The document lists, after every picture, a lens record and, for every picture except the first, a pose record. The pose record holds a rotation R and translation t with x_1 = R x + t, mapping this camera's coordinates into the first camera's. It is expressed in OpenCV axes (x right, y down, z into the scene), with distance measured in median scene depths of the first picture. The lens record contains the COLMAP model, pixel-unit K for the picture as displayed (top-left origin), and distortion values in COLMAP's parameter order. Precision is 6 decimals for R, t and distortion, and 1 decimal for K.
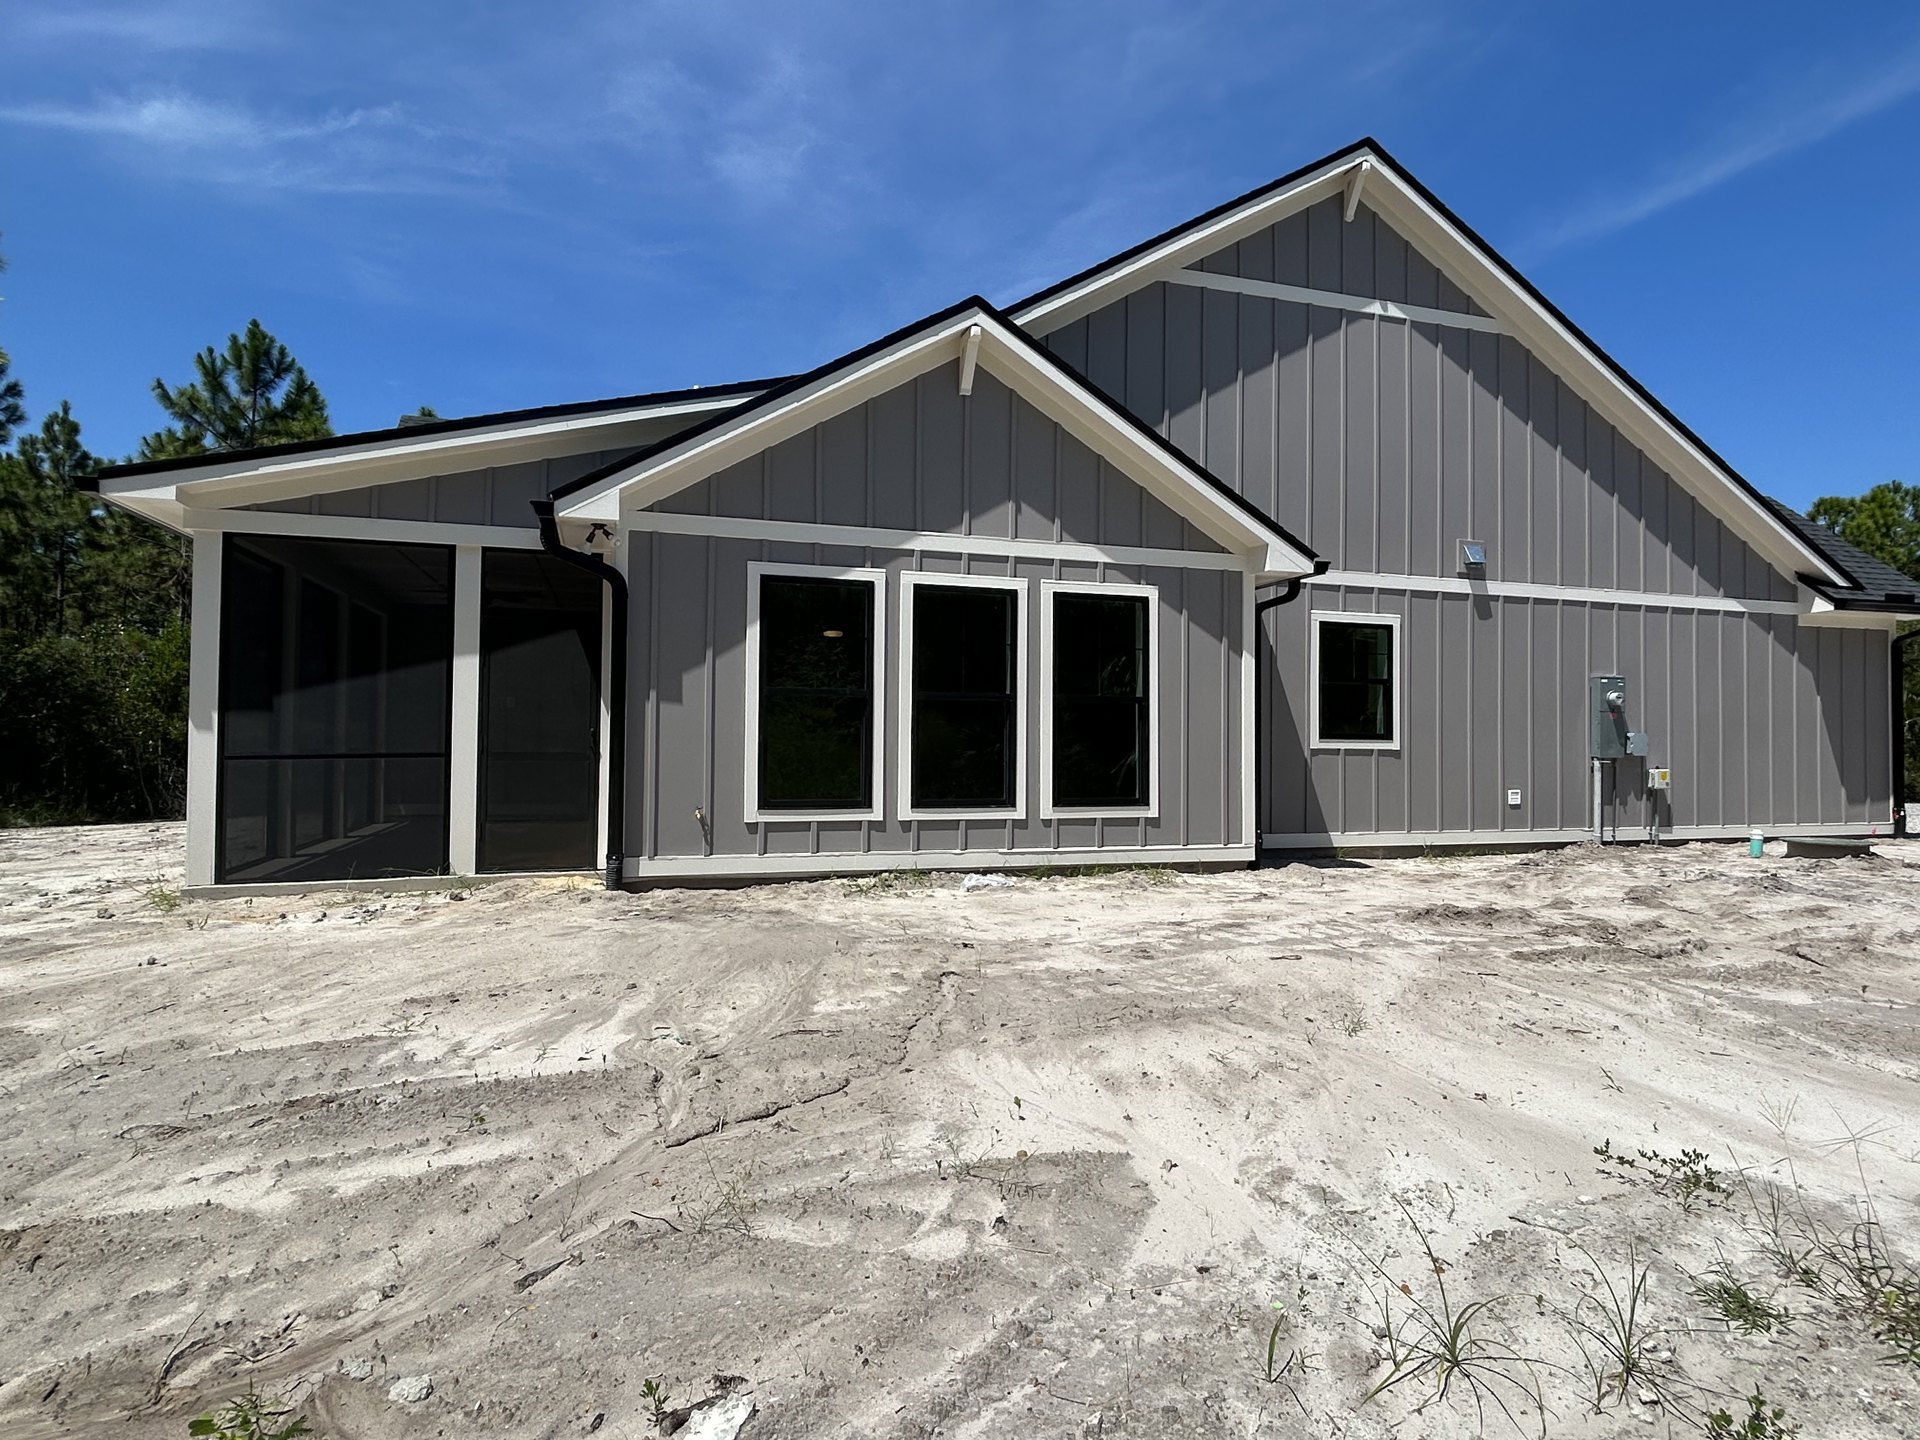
lens RADIAL K [[1094.7, 0, 957.8], [0, 1094.7, 721.1], [0, 0, 1]] dist [-0.009118, -0.000026]
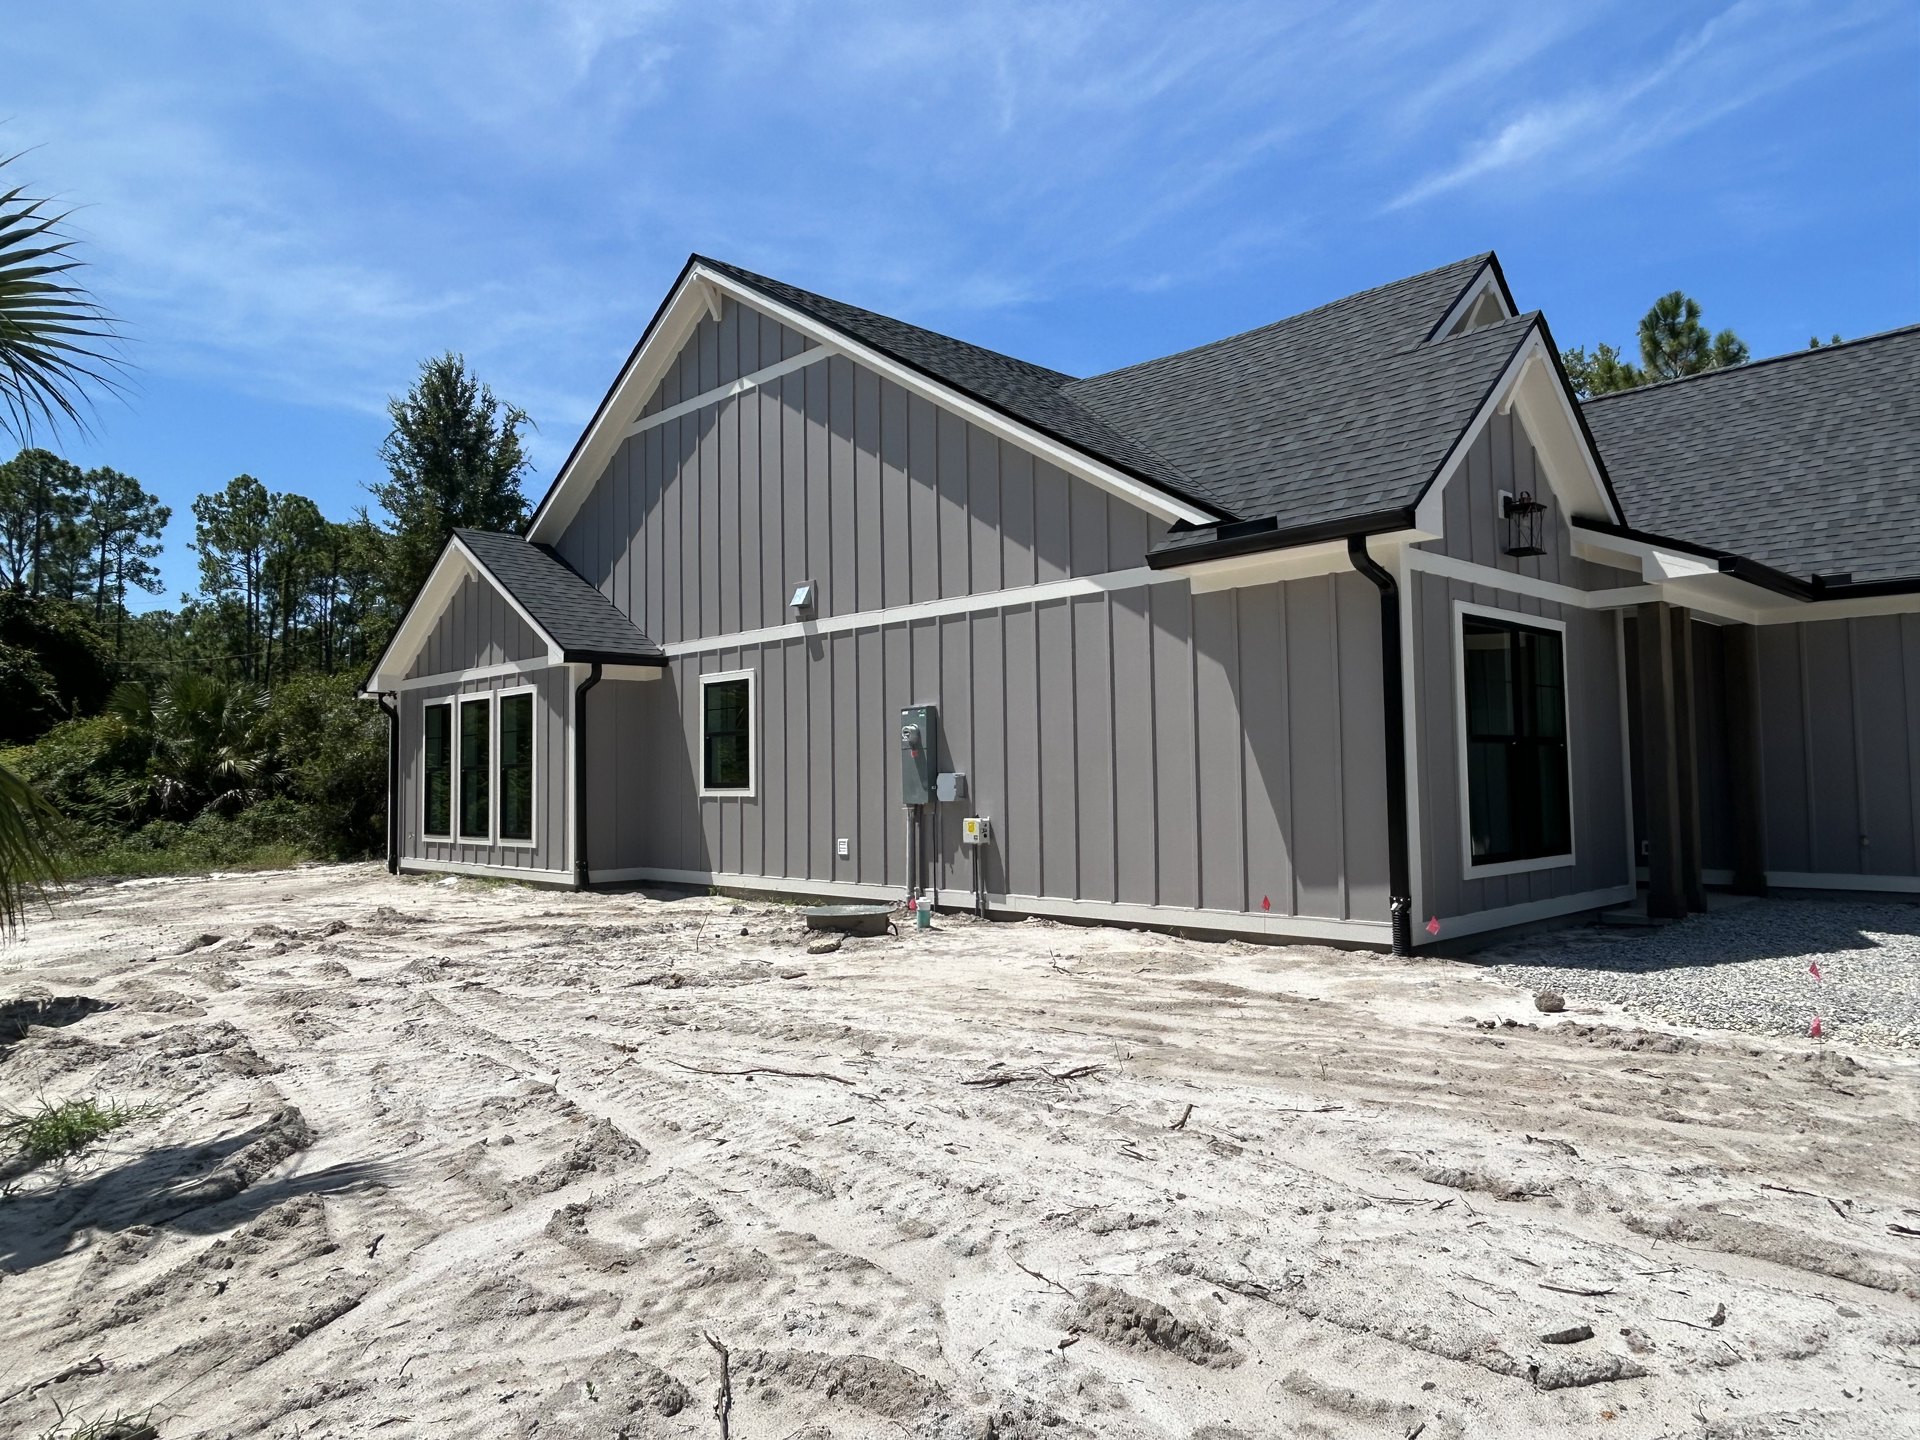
lens RADIAL K [[1341.0, 0, 957.6], [0, 1341.0, 710.2], [0, 0, 1]] dist [0.001513, 0.004690]
pose [[0.421748, -0.065092, -0.904374, 1.605665], [0.034259, 0.997852, -0.055844, 0.021077], [0.906066, -0.007431, 0.423072, 0.615413]]
